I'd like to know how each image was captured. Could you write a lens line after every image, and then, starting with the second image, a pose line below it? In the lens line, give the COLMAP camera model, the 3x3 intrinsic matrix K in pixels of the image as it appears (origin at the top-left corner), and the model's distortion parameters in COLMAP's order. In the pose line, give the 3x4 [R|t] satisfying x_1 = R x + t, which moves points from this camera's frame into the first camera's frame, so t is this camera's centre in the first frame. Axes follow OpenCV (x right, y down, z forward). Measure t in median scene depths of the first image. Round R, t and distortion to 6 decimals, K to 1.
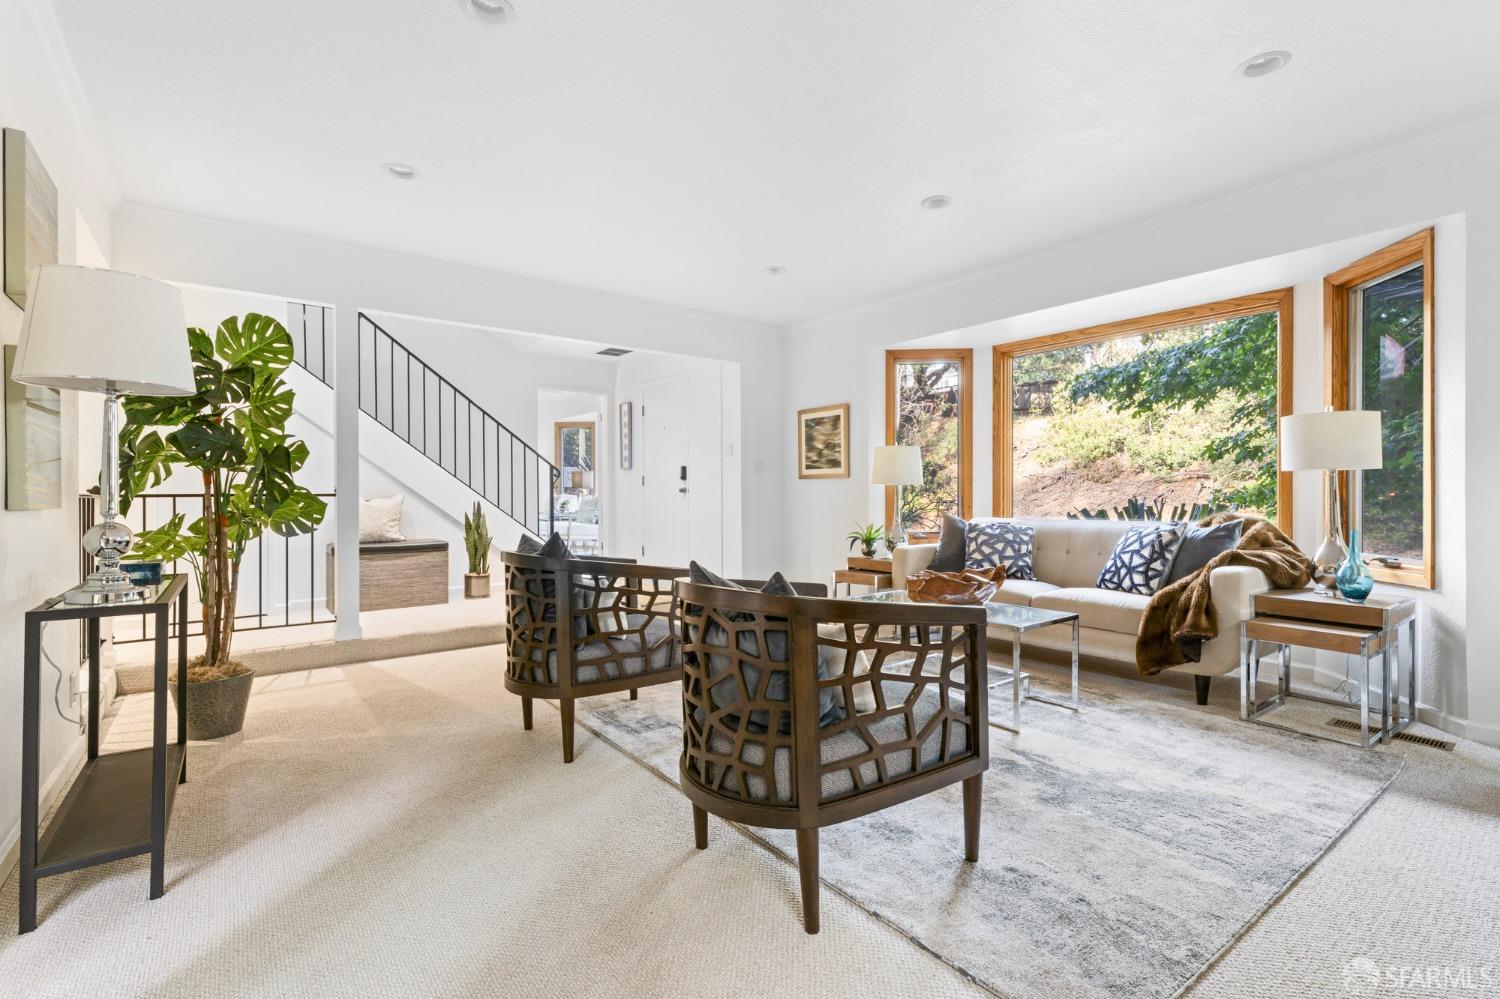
lens RADIAL K [[676.7, 0, 762.1], [0, 676.7, 499.7], [0, 0, 1]] dist [0.003928, 0.000381]
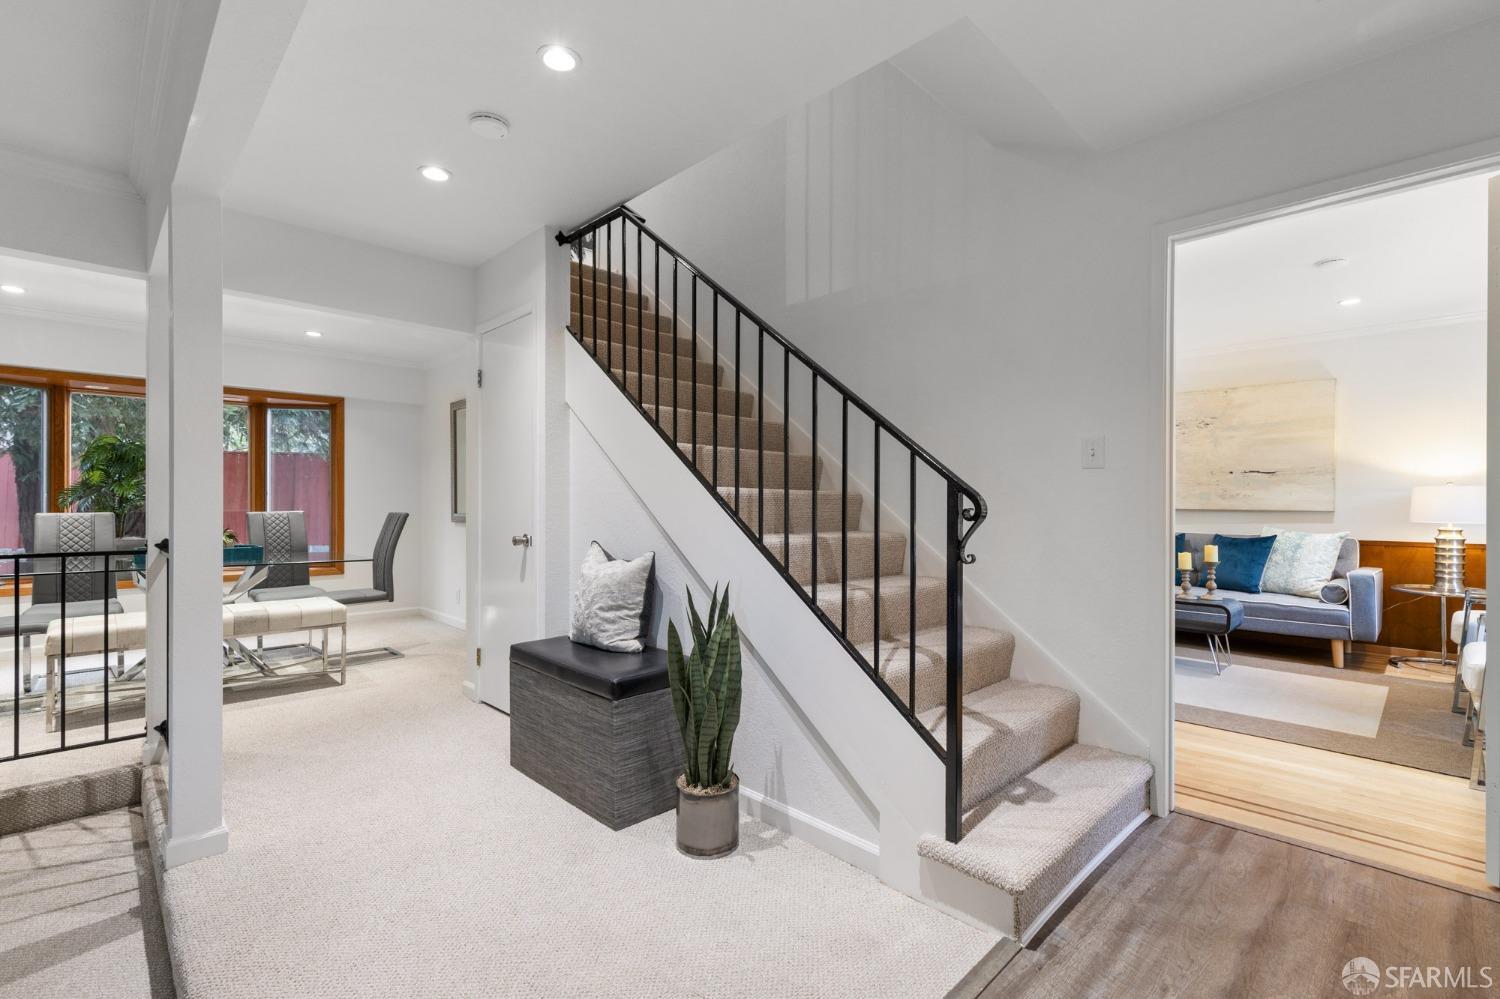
lens RADIAL K [[685.9, 0, 750.0], [0, 685.9, 499.5], [0, 0, 1]] dist [-0.001850, -0.000358]
pose [[0.120654, 0.001475, -0.992693, -0.075716], [-0.011504, 0.999934, 0.000087, -0.085828], [0.992628, 0.011410, 0.120663, 1.785043]]
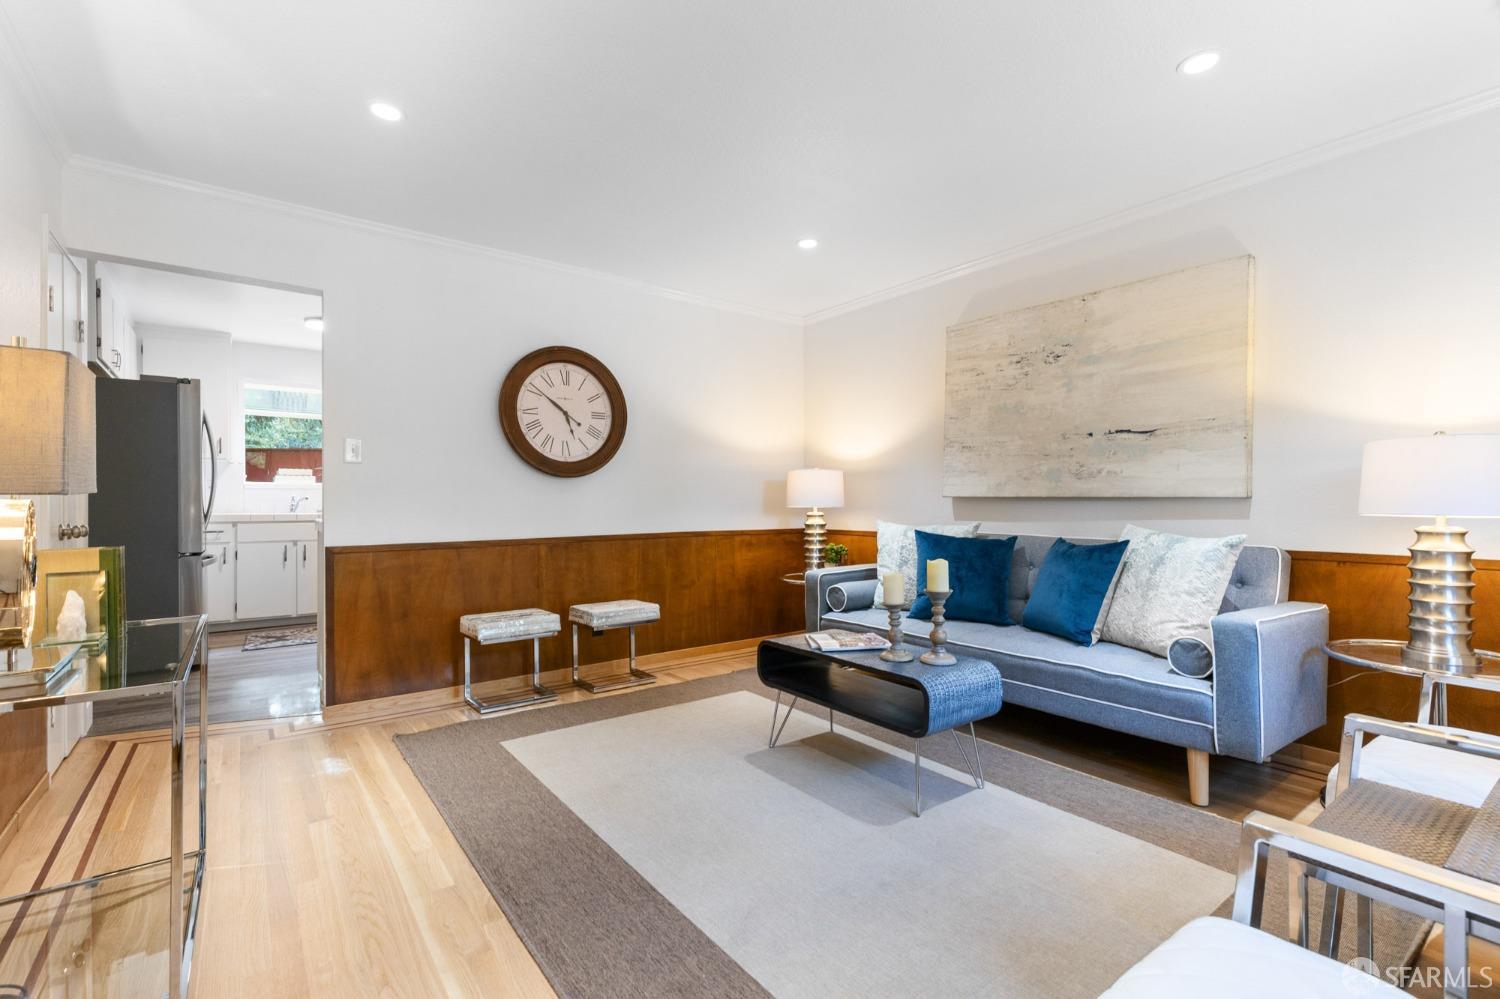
lens RADIAL K [[676.7, 0, 762.1], [0, 676.7, 499.7], [0, 0, 1]] dist [0.003928, 0.000381]
pose [[-0.007095, 0.001411, -0.999974, -0.633317], [-0.007828, 0.999968, 0.001466, -0.066798], [0.999944, 0.007838, -0.007083, 2.730191]]
